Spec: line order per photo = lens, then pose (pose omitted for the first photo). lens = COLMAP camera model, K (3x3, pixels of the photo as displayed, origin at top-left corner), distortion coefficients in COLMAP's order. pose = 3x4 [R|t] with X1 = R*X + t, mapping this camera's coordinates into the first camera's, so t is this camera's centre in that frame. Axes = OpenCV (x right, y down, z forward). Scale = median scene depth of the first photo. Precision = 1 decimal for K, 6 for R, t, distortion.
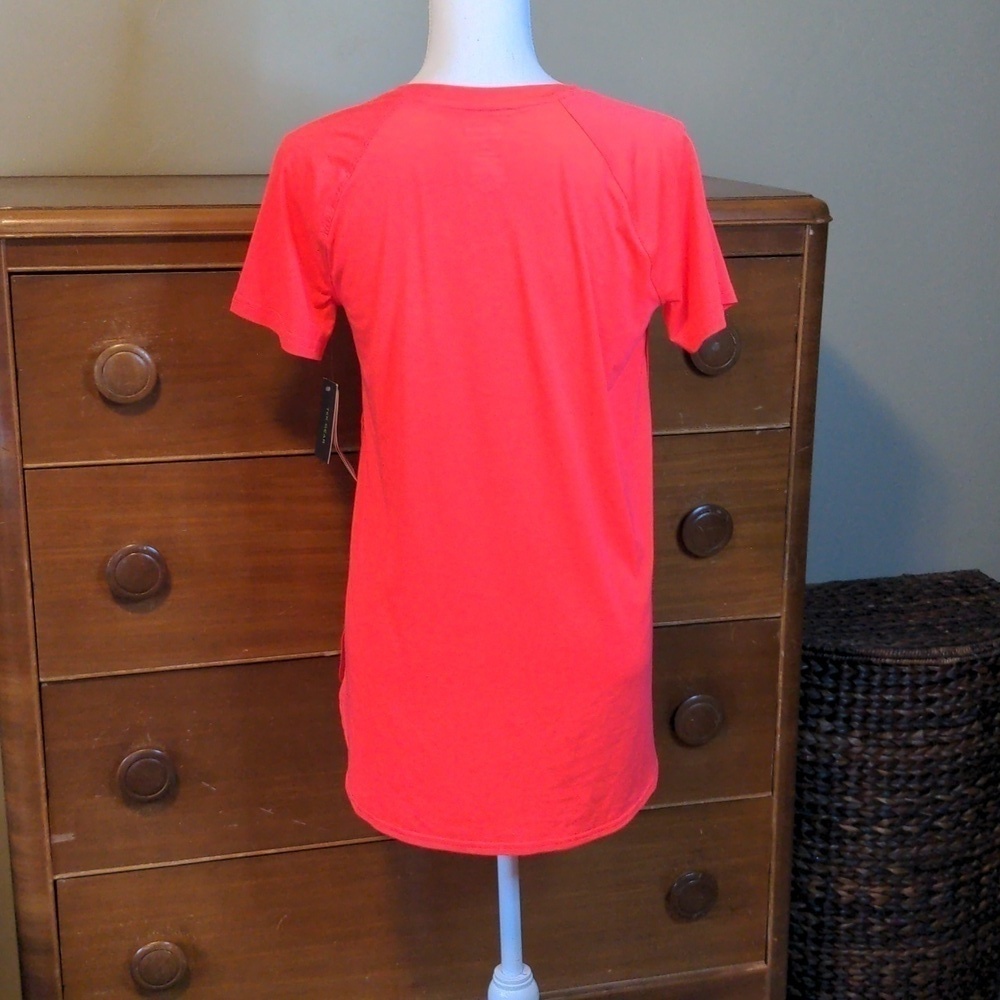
lens RADIAL K [[1620.2, 0, 500.0], [0, 1620.2, 500.0], [0, 0, 1]] dist [0.084407, -0.285511]
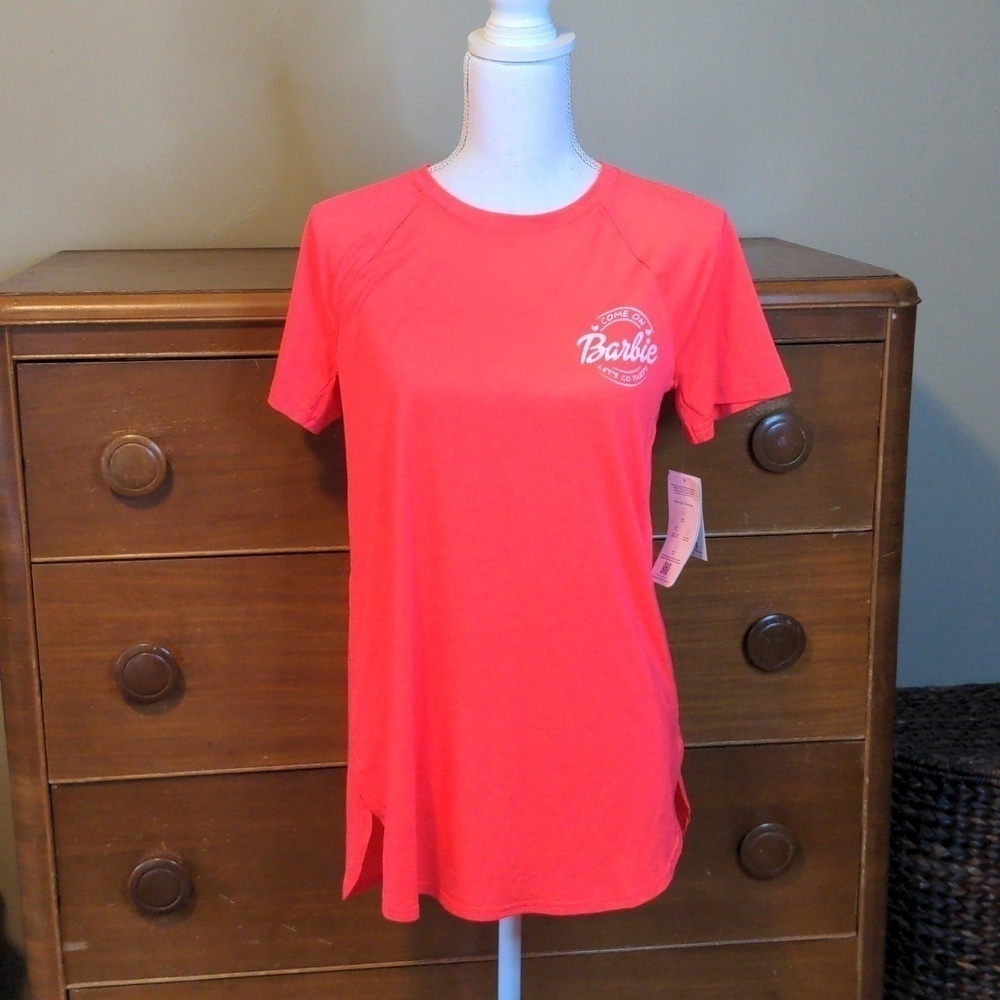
lens RADIAL K [[1616.6, 0, 513.5], [0, 1616.6, 487.1], [0, 0, 1]] dist [0.062383, -0.221146]
pose [[0.989144, 0.019909, -0.145593, 0.092987], [-0.024201, 0.999322, -0.027762, -0.032293], [0.144942, 0.030984, 0.988955, 0.069253]]
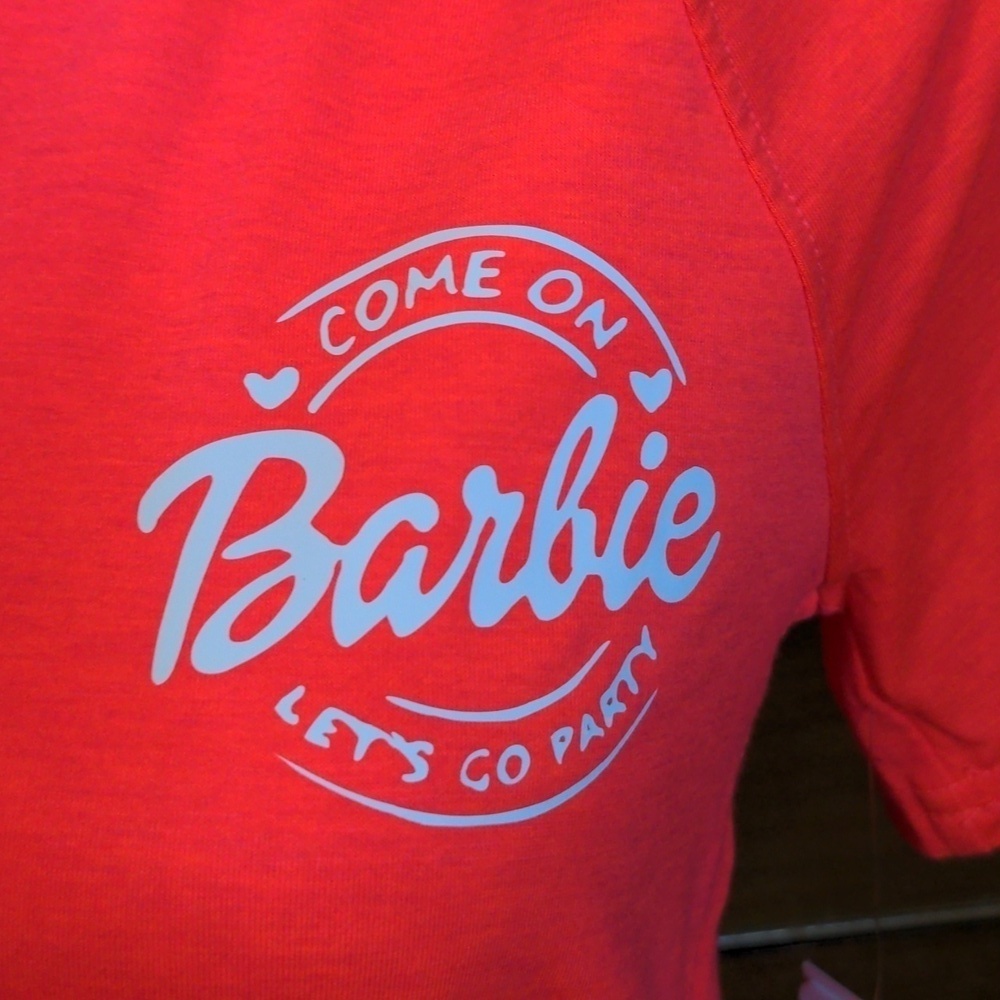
lens RADIAL K [[1836.1, 0, 500.0], [0, 1836.1, 500.0], [0, 0, 1]] dist [0.416119, -0.095302]
pose [[0.983144, -0.024072, -0.181242, 0.064854], [0.034154, 0.998026, 0.052709, -0.104303], [0.179616, -0.058011, 0.982025, 0.550398]]
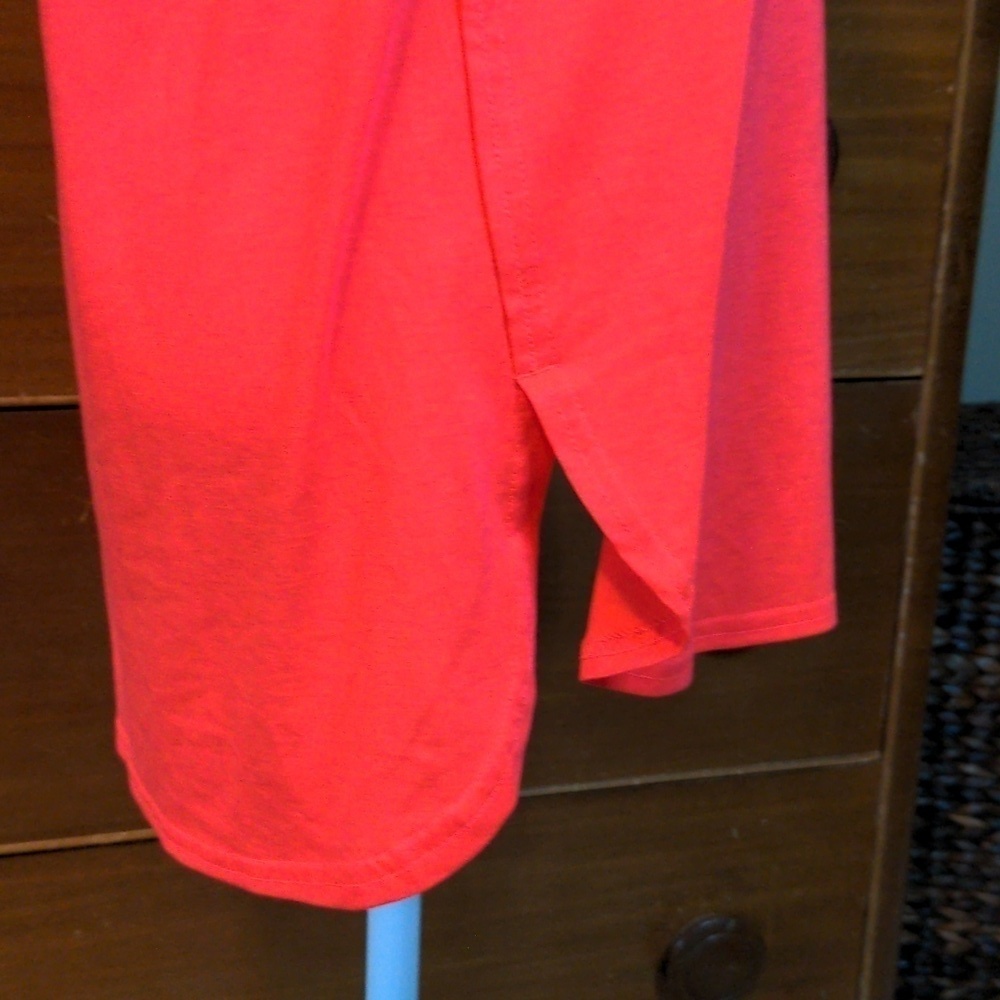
lens RADIAL K [[1620.2, 0, 500.0], [0, 1620.2, 500.0], [0, 0, 1]] dist [0.084407, -0.285511]
pose [[0.998491, 0.018591, 0.051668, 0.024677], [-0.019453, 0.999679, 0.016218, 0.087143], [-0.051350, -0.017198, 0.998533, 0.461338]]
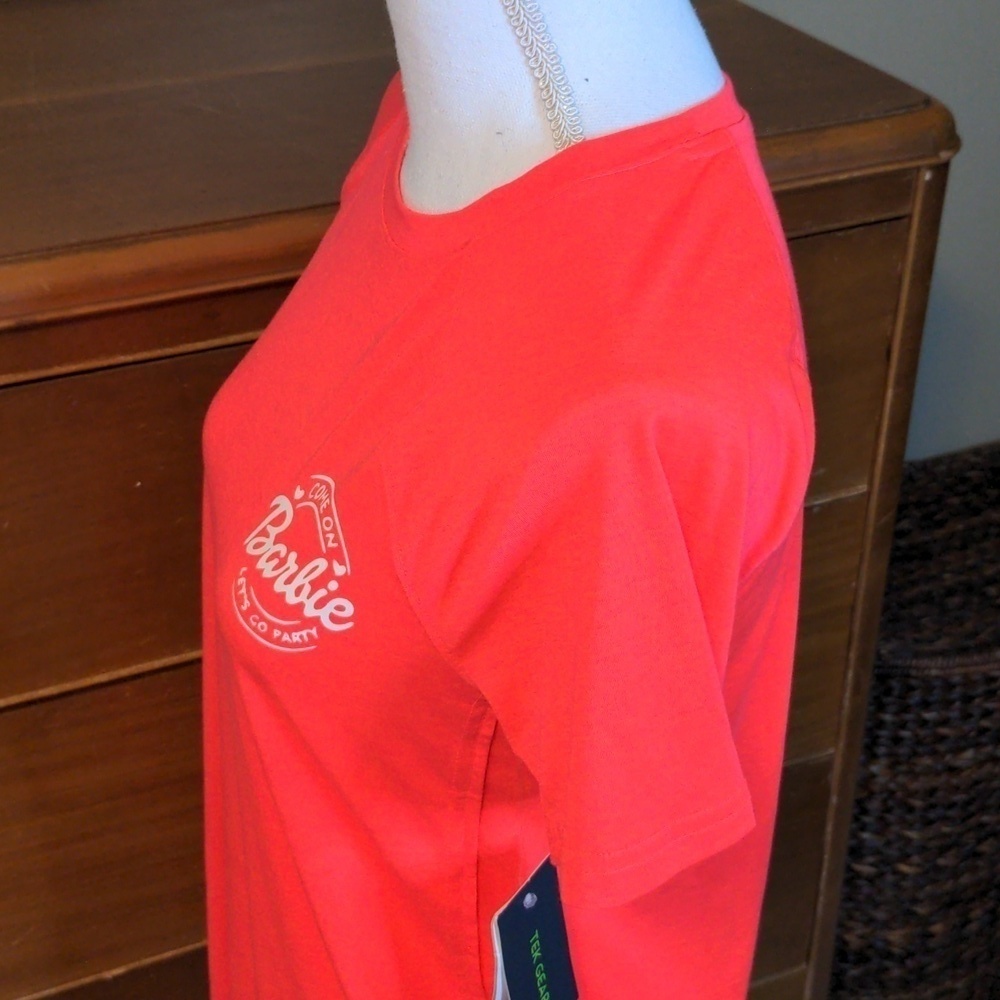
lens RADIAL K [[1620.2, 0, 500.0], [0, 1620.2, 500.0], [0, 0, 1]] dist [0.084407, -0.285511]
pose [[0.990383, -0.084589, 0.109479, -0.013914], [0.048000, 0.952247, 0.301532, -0.186413], [-0.129757, -0.293377, 0.947150, 0.382636]]
